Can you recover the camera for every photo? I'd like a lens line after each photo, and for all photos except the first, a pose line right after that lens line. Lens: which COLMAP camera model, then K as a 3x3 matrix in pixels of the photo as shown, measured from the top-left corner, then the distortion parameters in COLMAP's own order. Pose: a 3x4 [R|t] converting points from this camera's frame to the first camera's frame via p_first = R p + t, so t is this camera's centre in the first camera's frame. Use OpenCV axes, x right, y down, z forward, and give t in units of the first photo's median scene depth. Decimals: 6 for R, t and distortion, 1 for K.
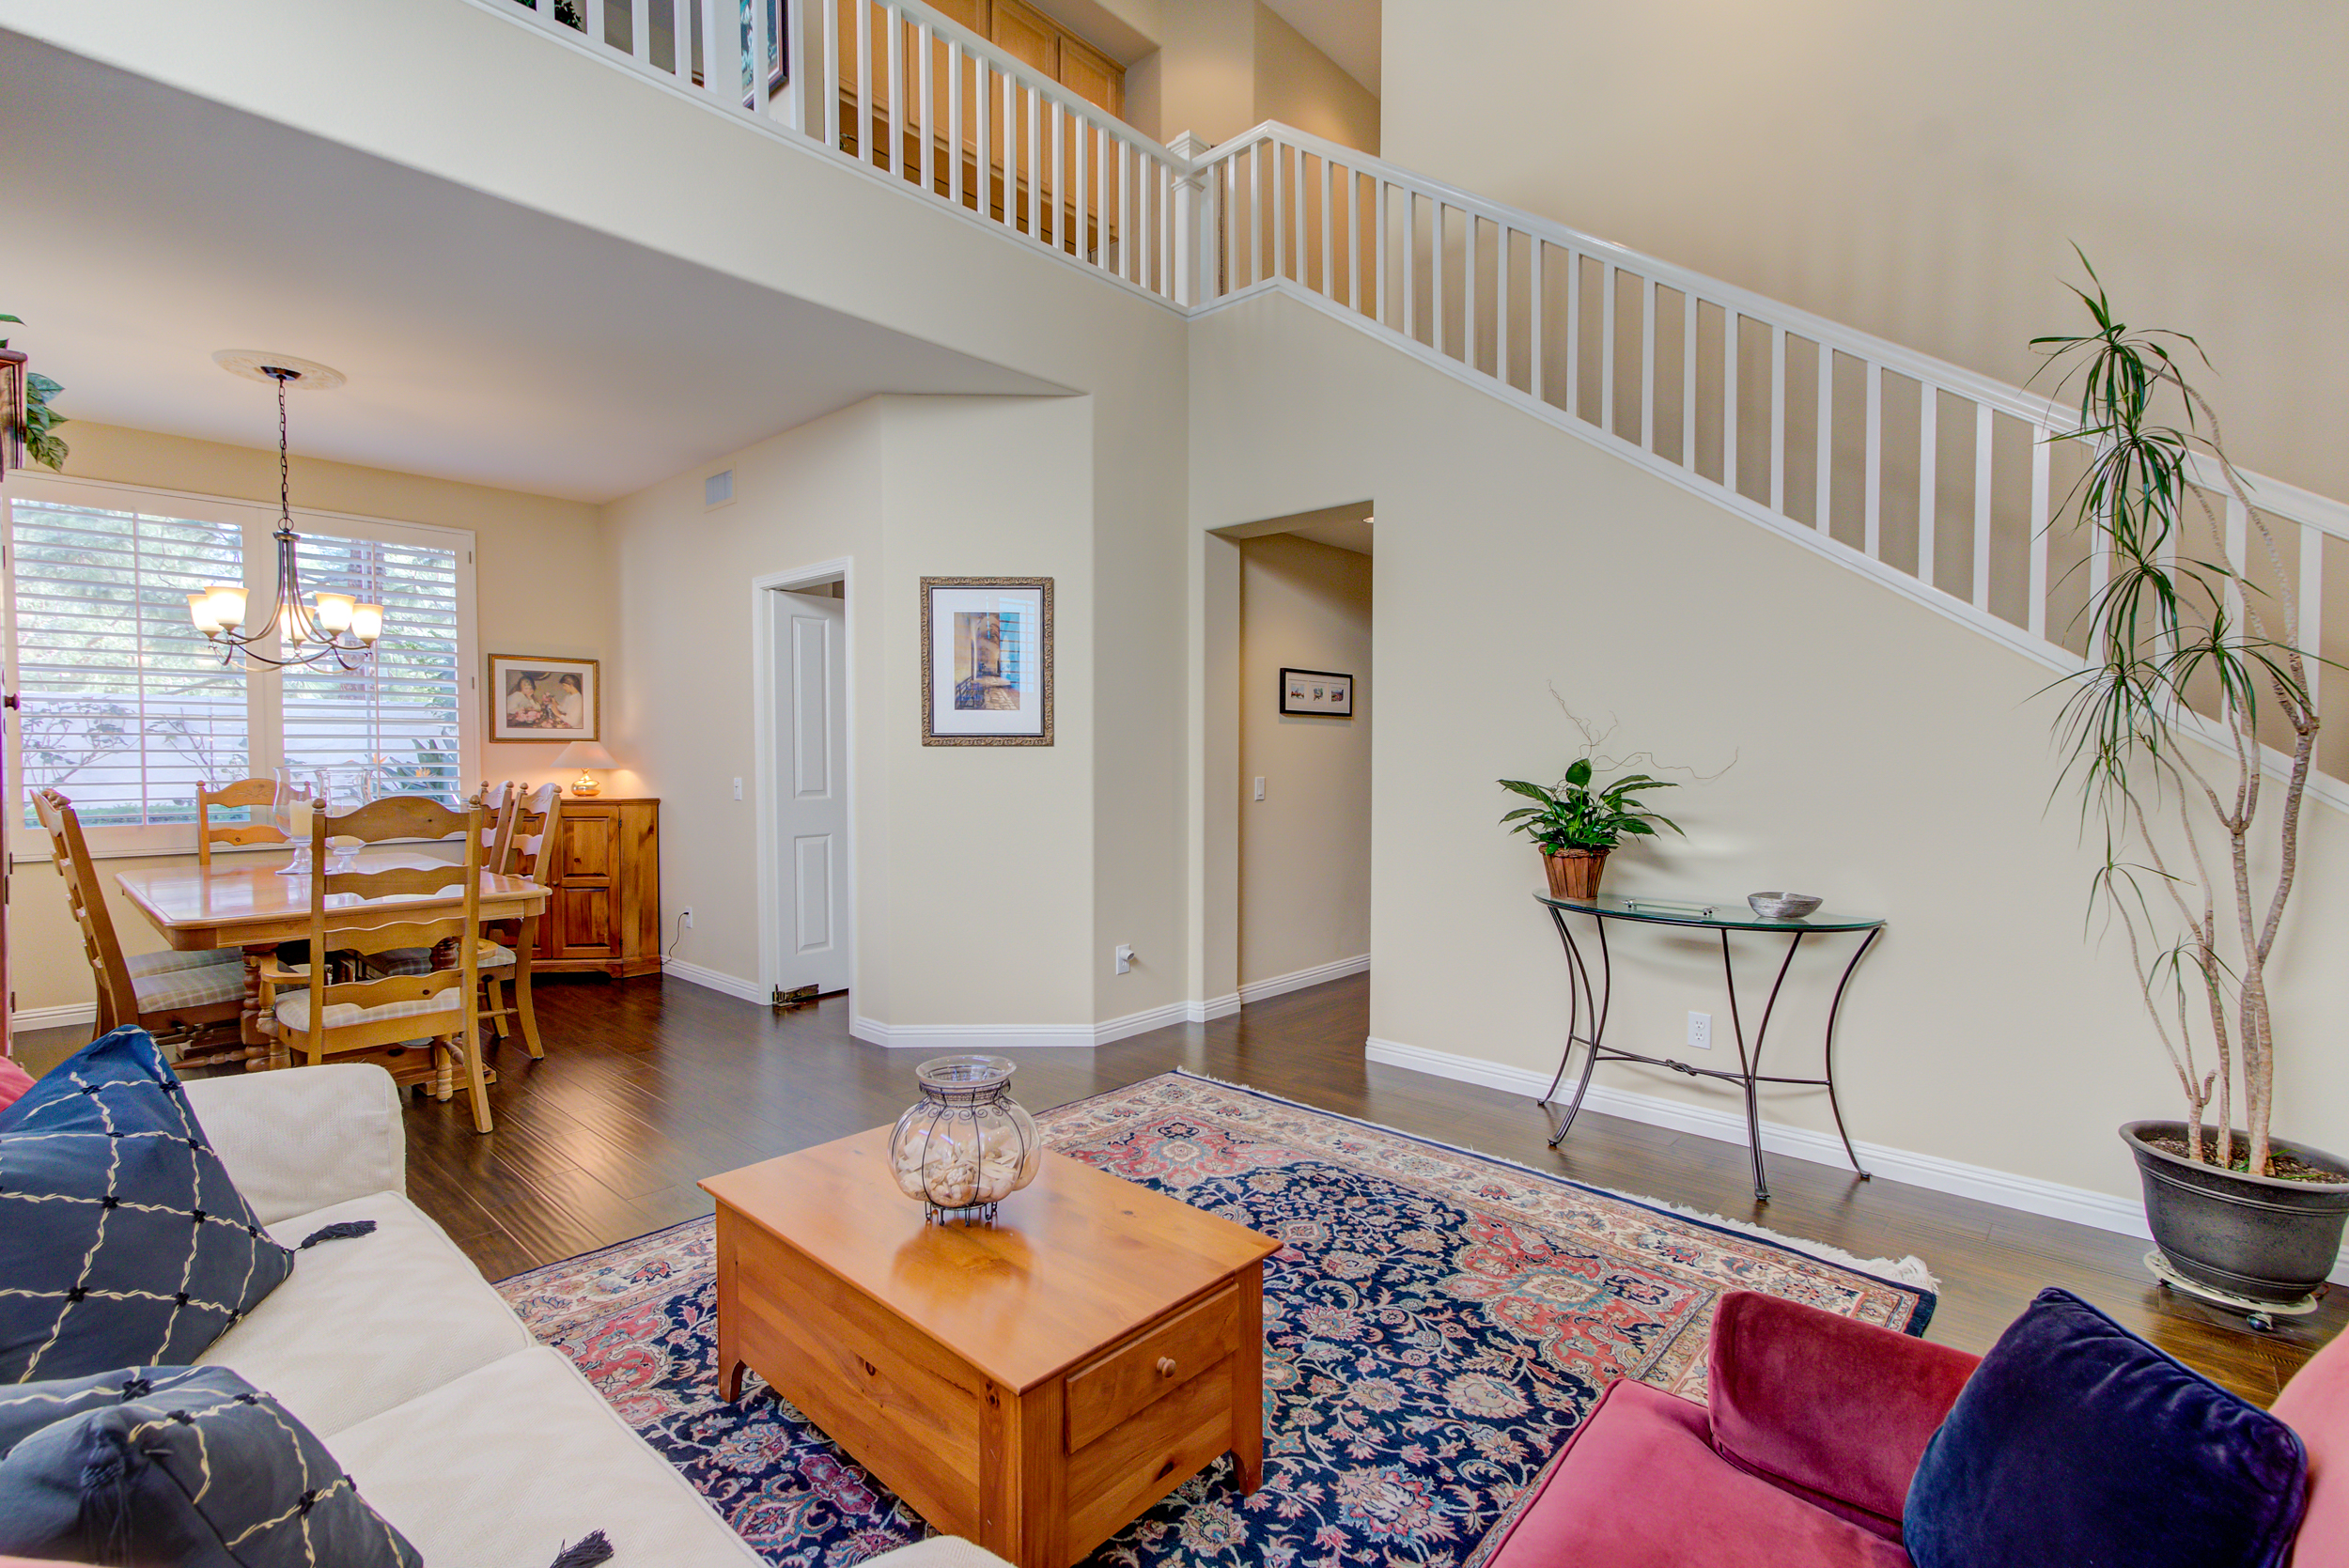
lens RADIAL K [[1066.2, 0, 1138.7], [0, 1066.2, 788.8], [0, 0, 1]] dist [0.001461, 0.002862]
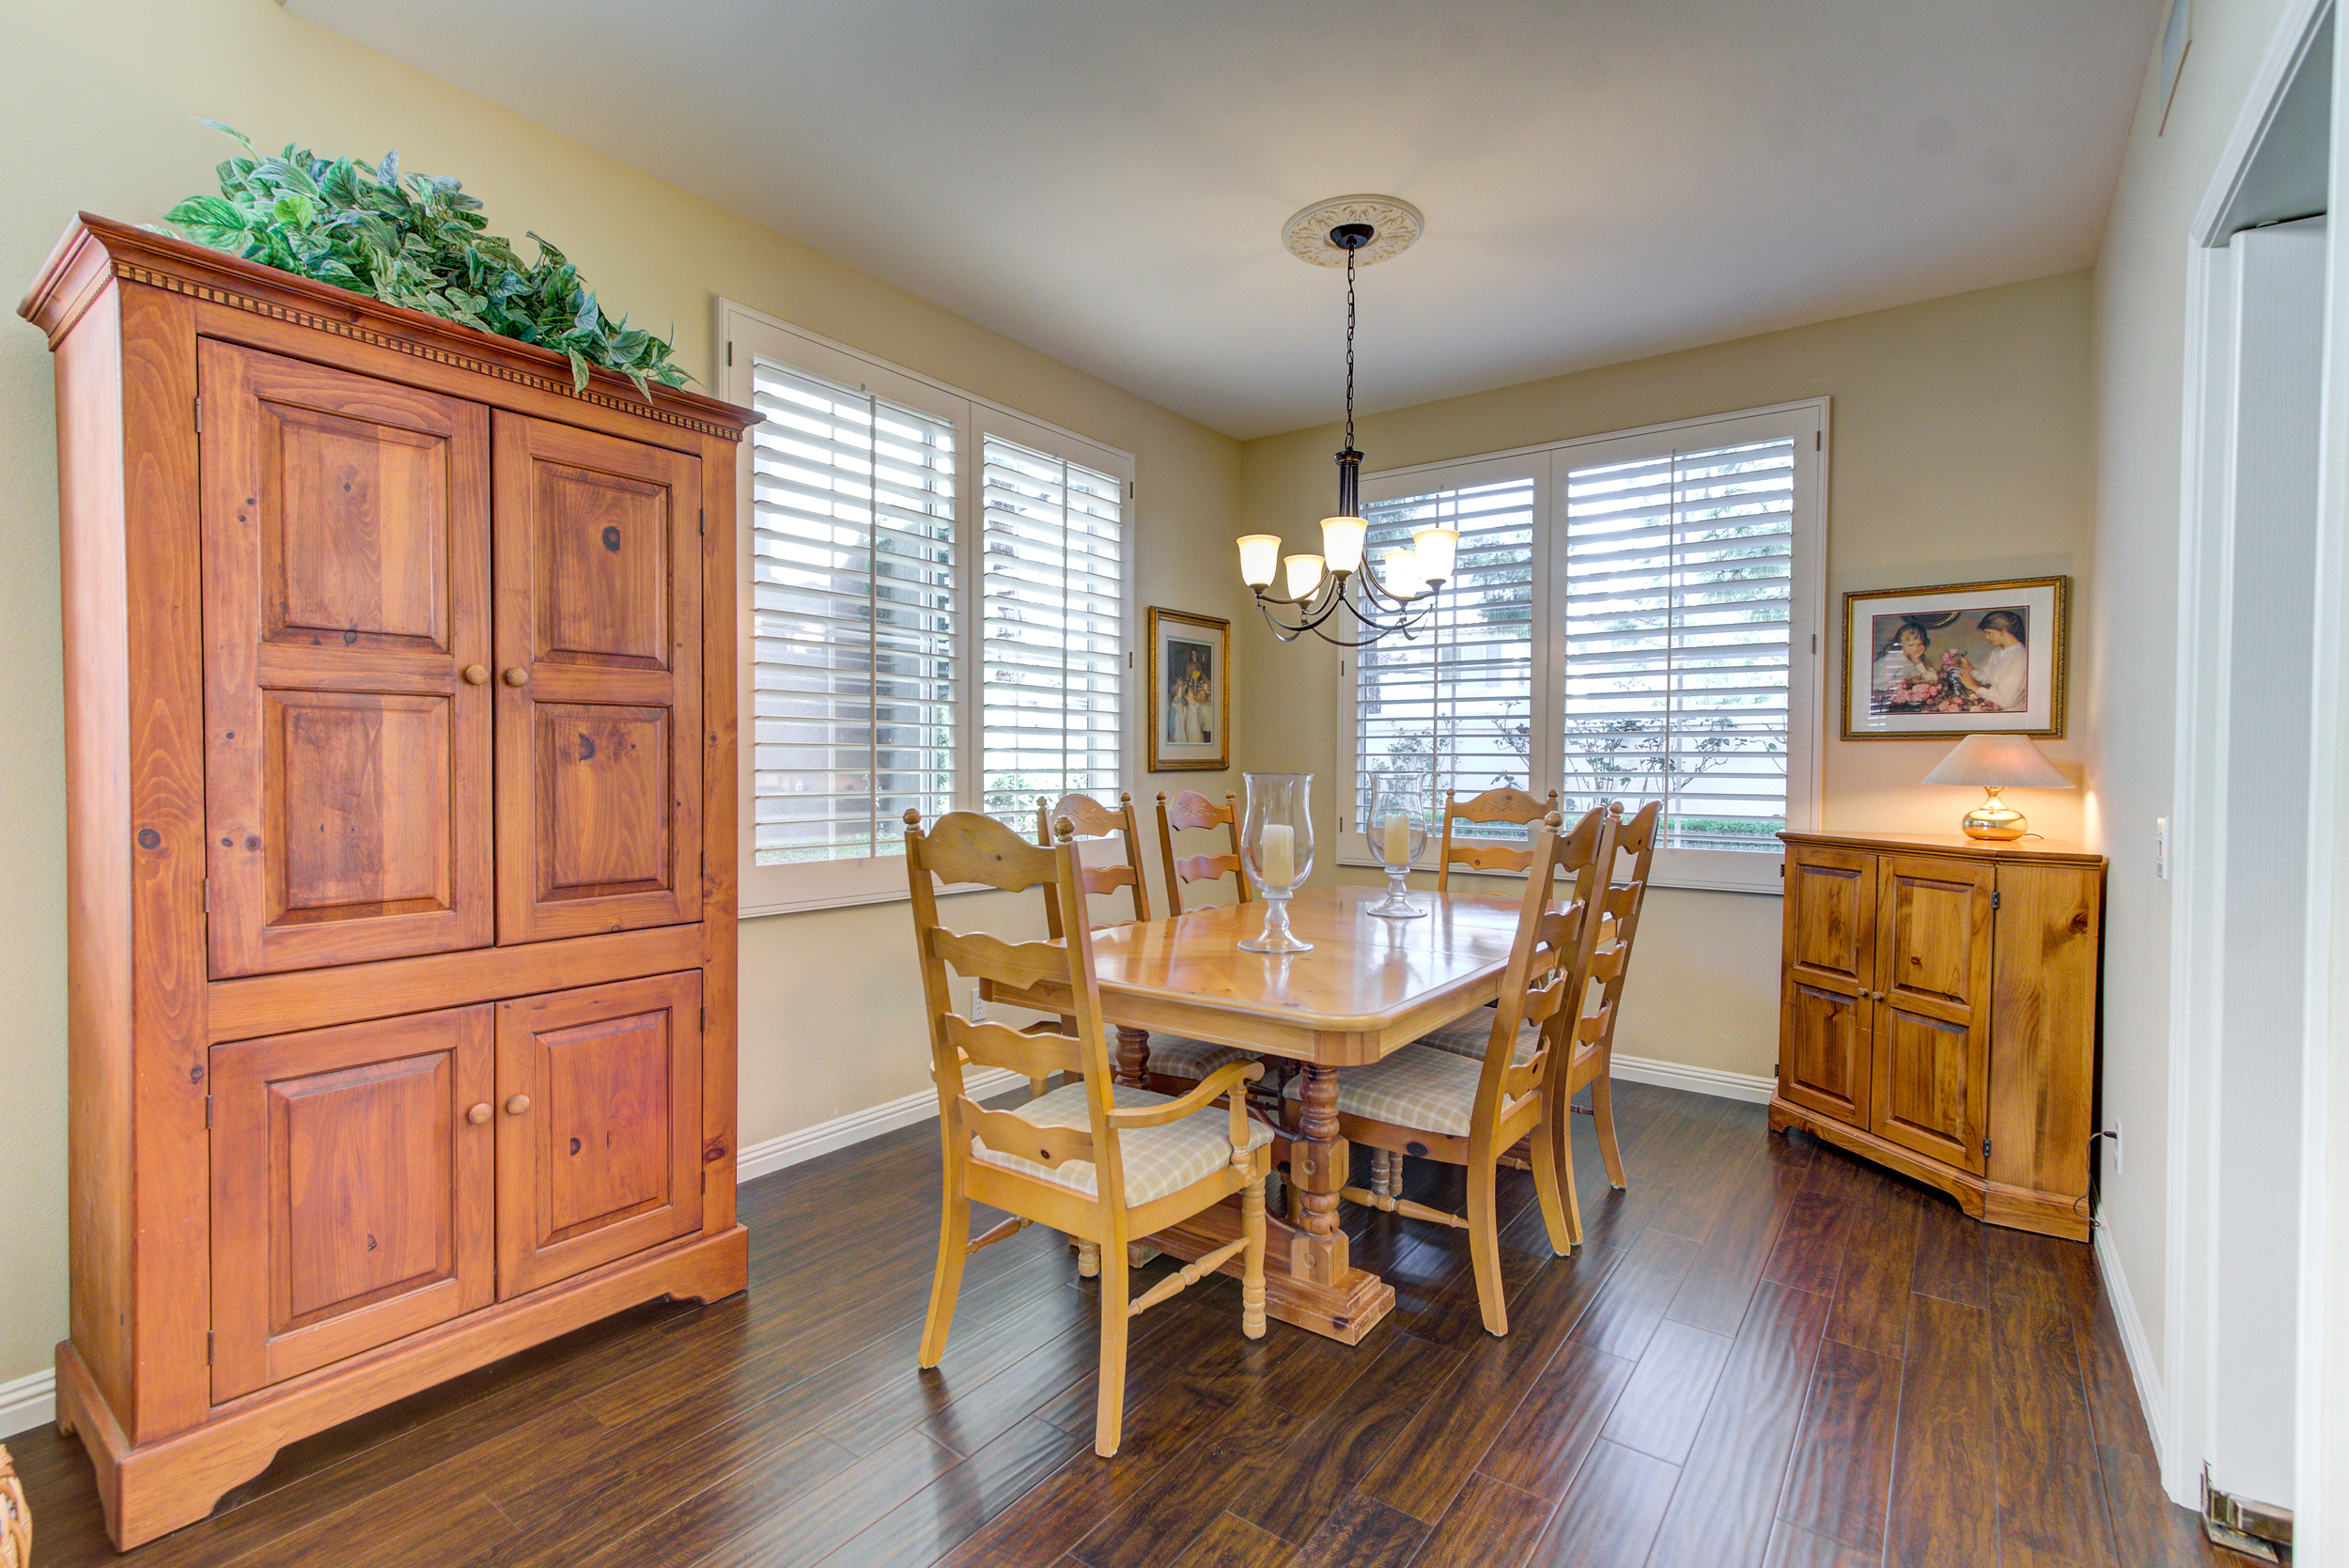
lens RADIAL K [[1066.2, 0, 1181.8], [0, 1066.2, 789.4], [0, 0, 1]] dist [0.001461, 0.002862]
pose [[0.128250, 0.022625, -0.991484, -0.112876], [-0.041064, 0.999004, 0.017485, -0.022262], [0.990891, 0.038471, 0.129052, 1.134222]]
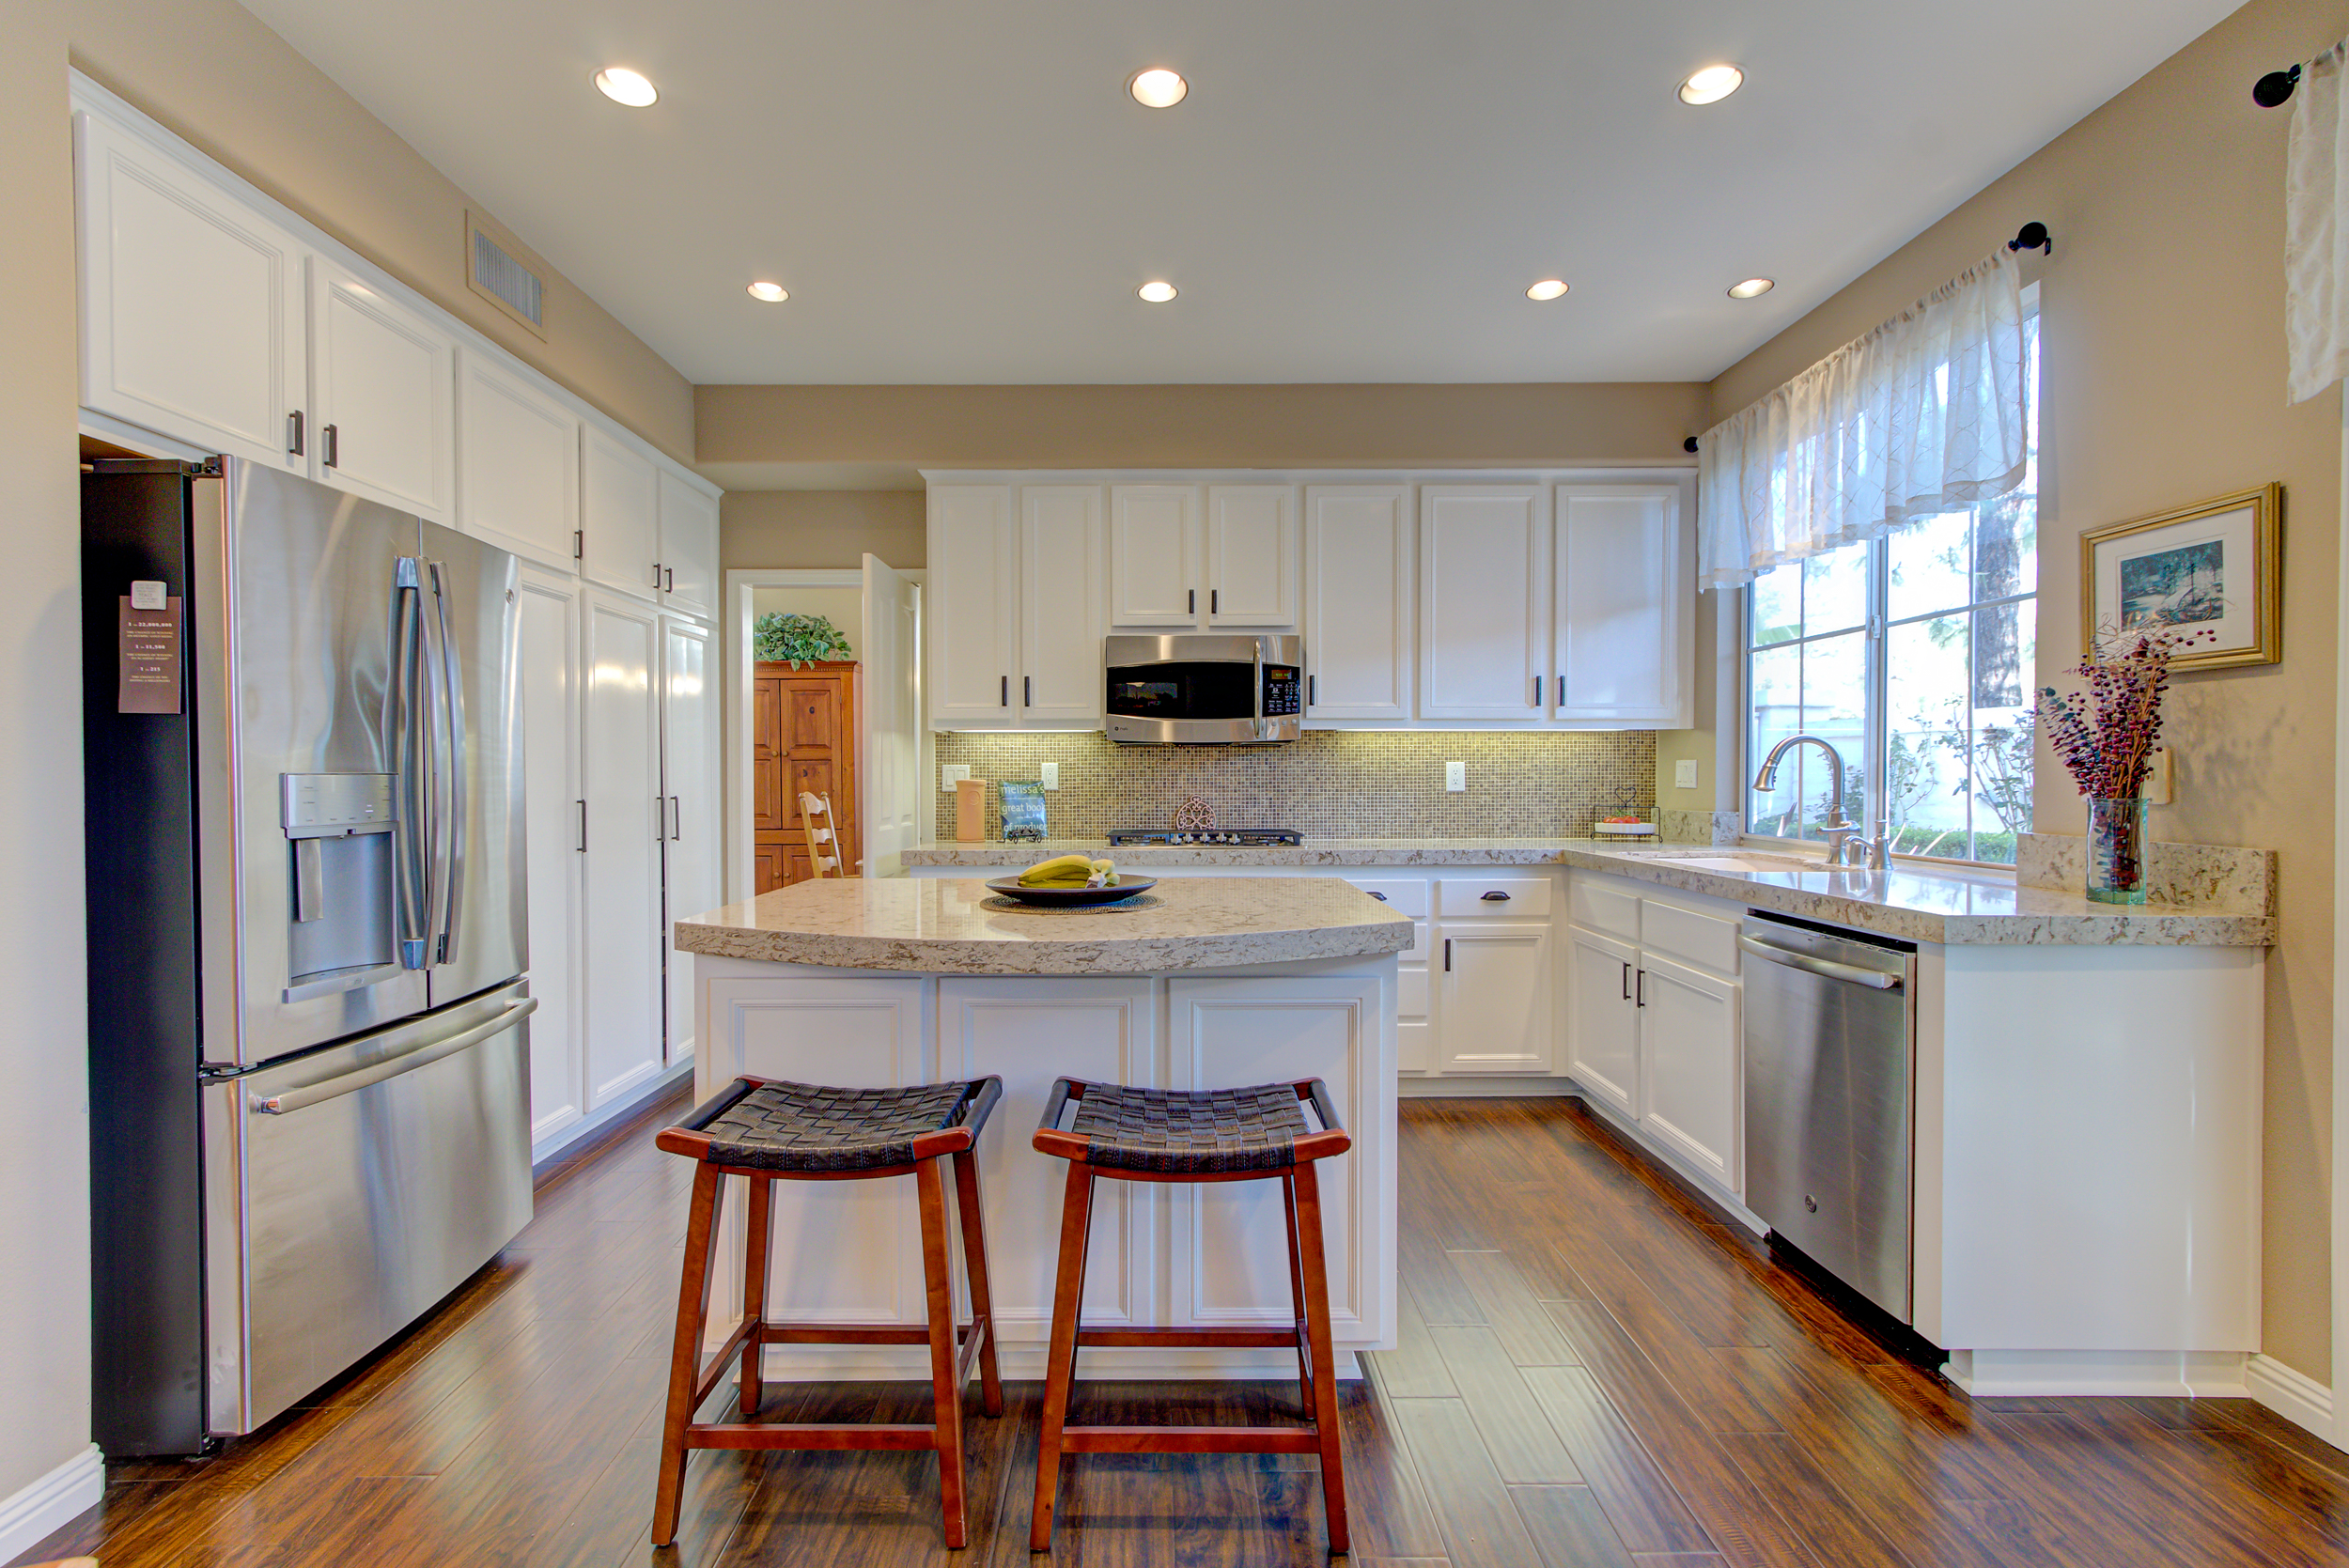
lens RADIAL K [[1066.2, 0, 1172.7], [0, 1066.2, 788.0], [0, 0, 1]] dist [0.001461, 0.002862]
pose [[-0.726819, 0.010361, -0.686751, 0.041388], [-0.017059, 0.999305, 0.033131, -0.054542], [0.686617, 0.035796, -0.726138, 2.218118]]
